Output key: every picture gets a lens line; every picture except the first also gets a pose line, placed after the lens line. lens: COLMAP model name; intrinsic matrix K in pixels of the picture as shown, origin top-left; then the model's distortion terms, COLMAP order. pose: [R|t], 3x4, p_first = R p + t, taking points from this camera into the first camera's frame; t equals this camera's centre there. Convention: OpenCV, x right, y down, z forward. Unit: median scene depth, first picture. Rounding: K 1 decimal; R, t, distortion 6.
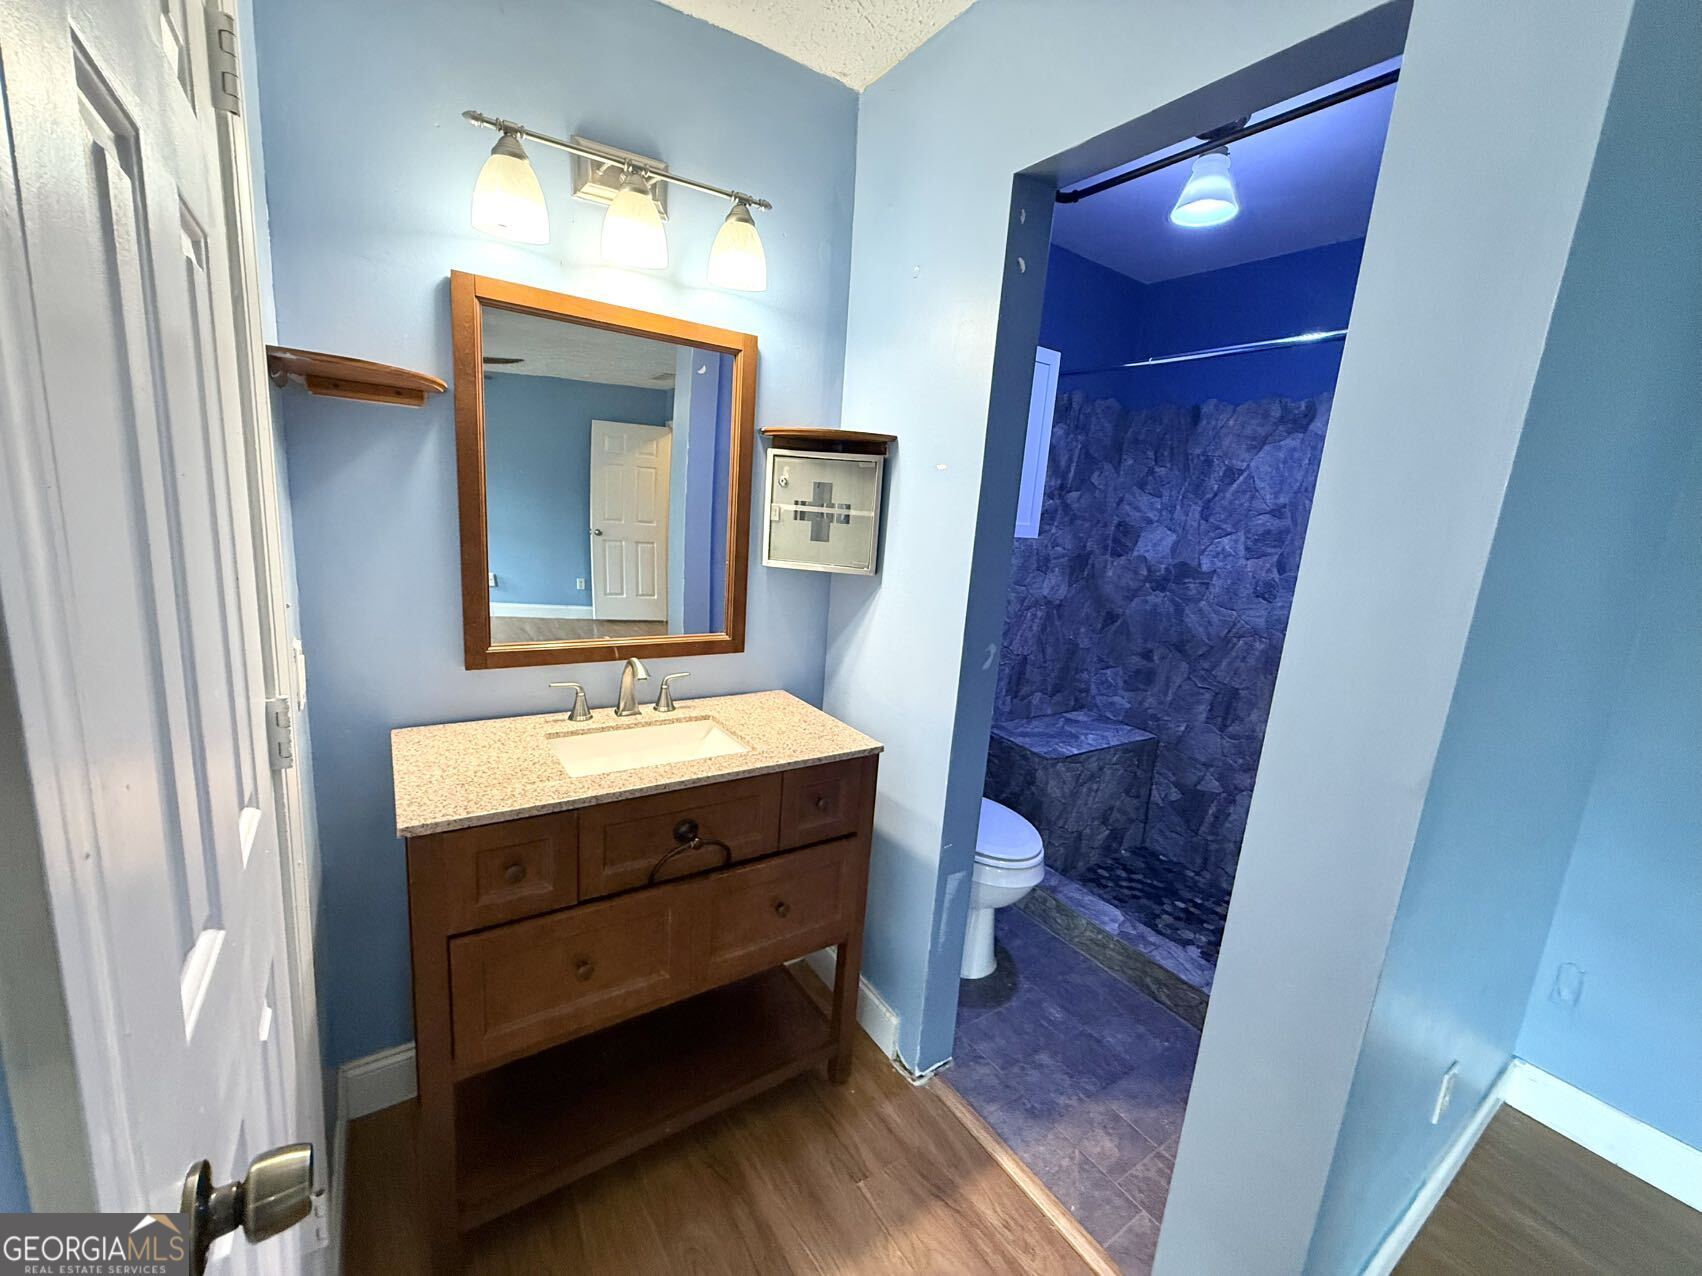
lens RADIAL K [[681.3, 0, 845.9], [0, 681.3, 635.4], [0, 0, 1]] dist [-0.001105, -0.000268]
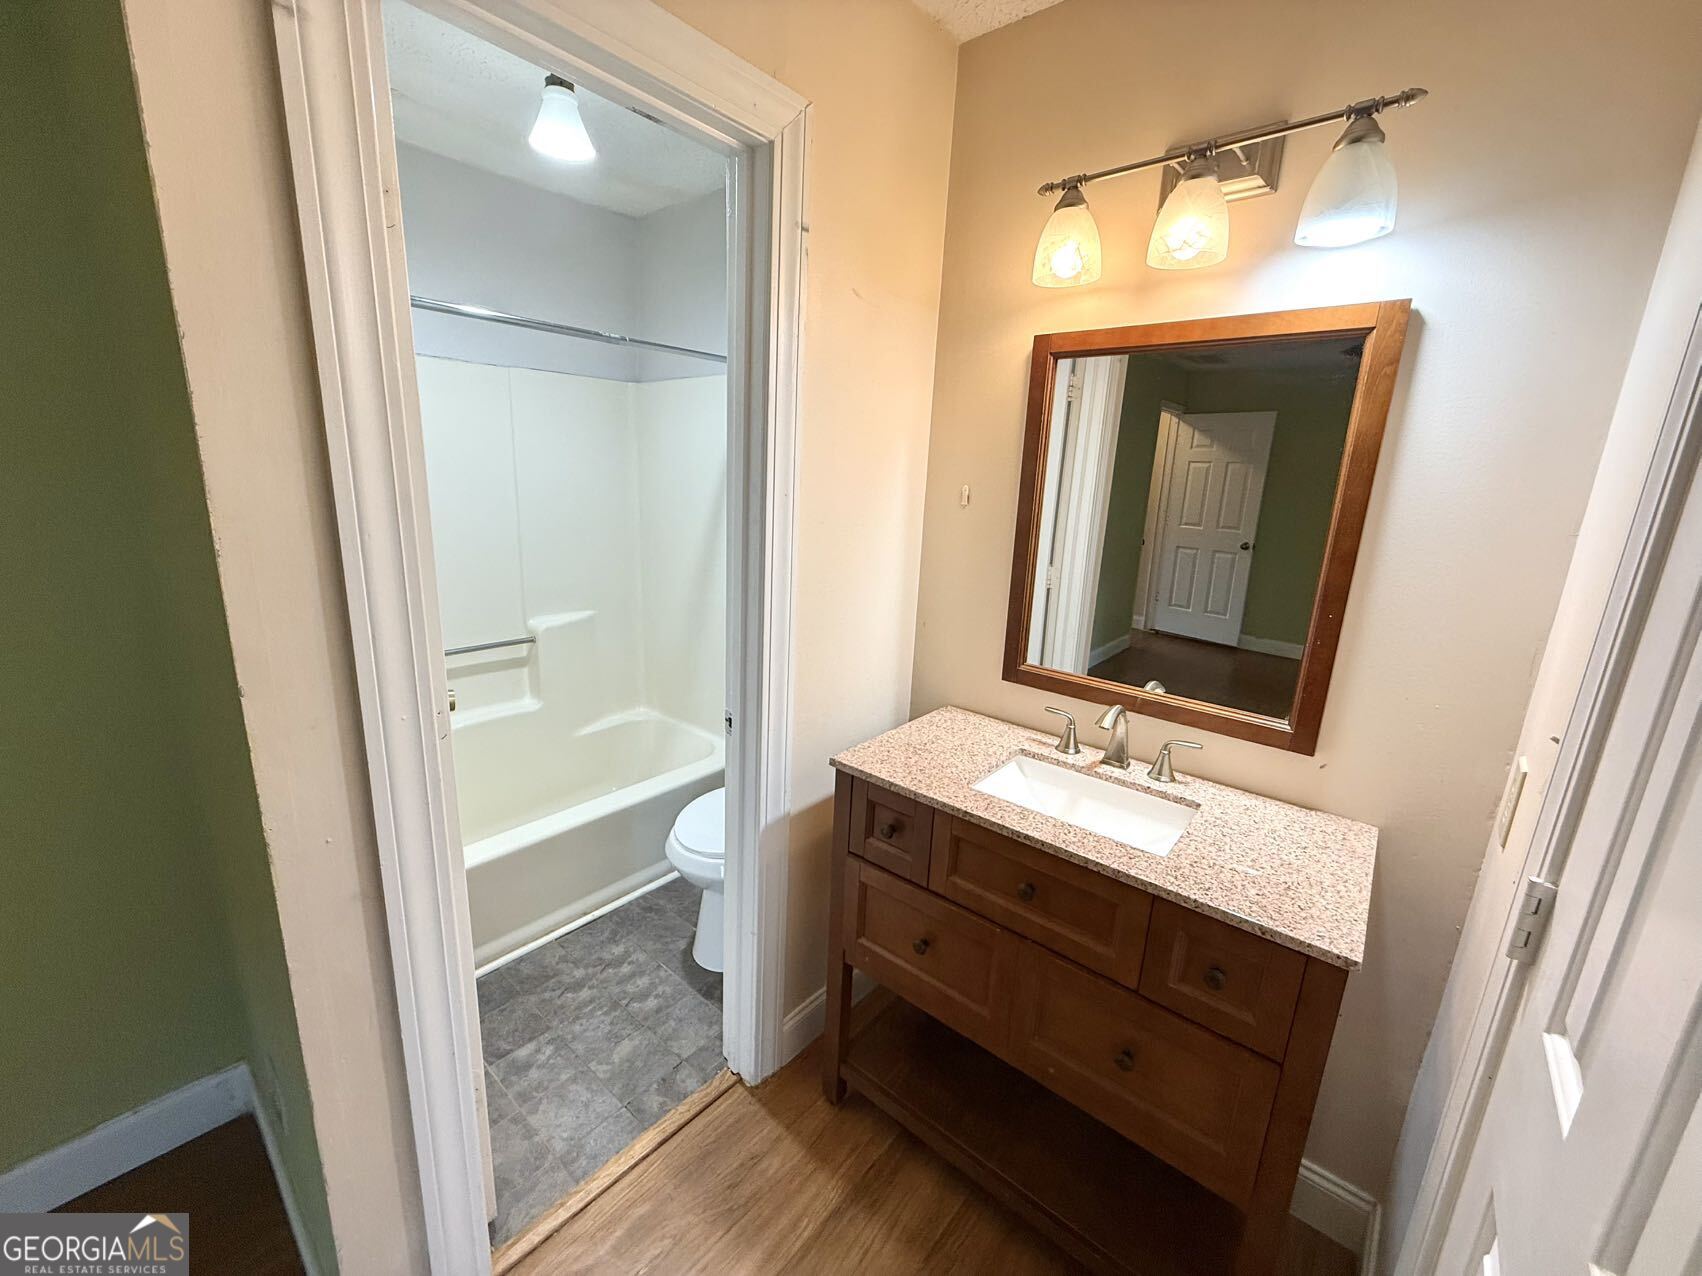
lens RADIAL K [[681.3, 0, 845.9], [0, 681.3, 635.4], [0, 0, 1]] dist [-0.001105, -0.000268]
pose [[0.303902, 0.167245, -0.937909, 0.426485], [-0.208431, 0.972293, 0.105840, -0.079194], [0.929624, 0.163324, 0.330341, 0.358925]]
